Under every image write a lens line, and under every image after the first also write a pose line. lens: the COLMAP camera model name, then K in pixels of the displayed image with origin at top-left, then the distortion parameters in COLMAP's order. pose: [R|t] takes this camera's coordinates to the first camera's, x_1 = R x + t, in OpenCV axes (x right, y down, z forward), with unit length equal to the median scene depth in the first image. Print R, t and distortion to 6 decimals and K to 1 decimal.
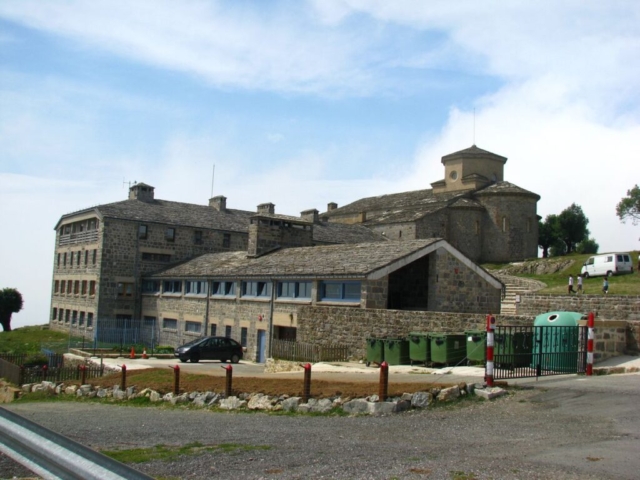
lens RADIAL K [[688.3, 0, 320.6], [0, 688.3, 239.5], [0, 0, 1]] dist [-0.112237, 0.000000]
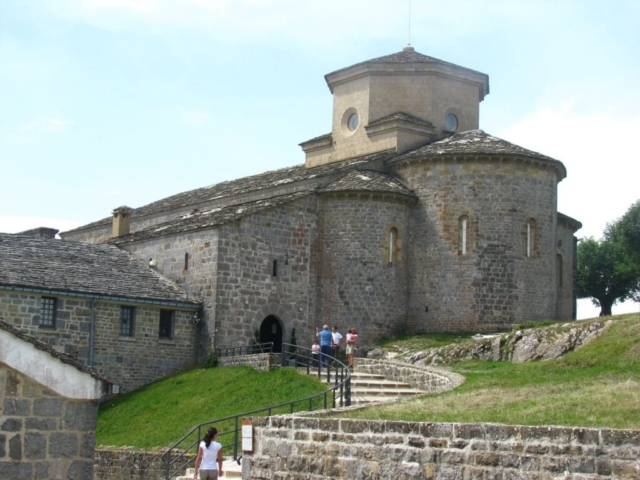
lens RADIAL K [[1256.8, 0, 319.7], [0, 1256.8, 240.0], [0, 0, 1]] dist [-0.002038, 0.000000]
pose [[0.999895, -0.006321, 0.013049, 0.176809], [0.007111, 0.998091, -0.061356, 0.022894], [-0.012636, 0.061443, 0.998031, 0.290758]]
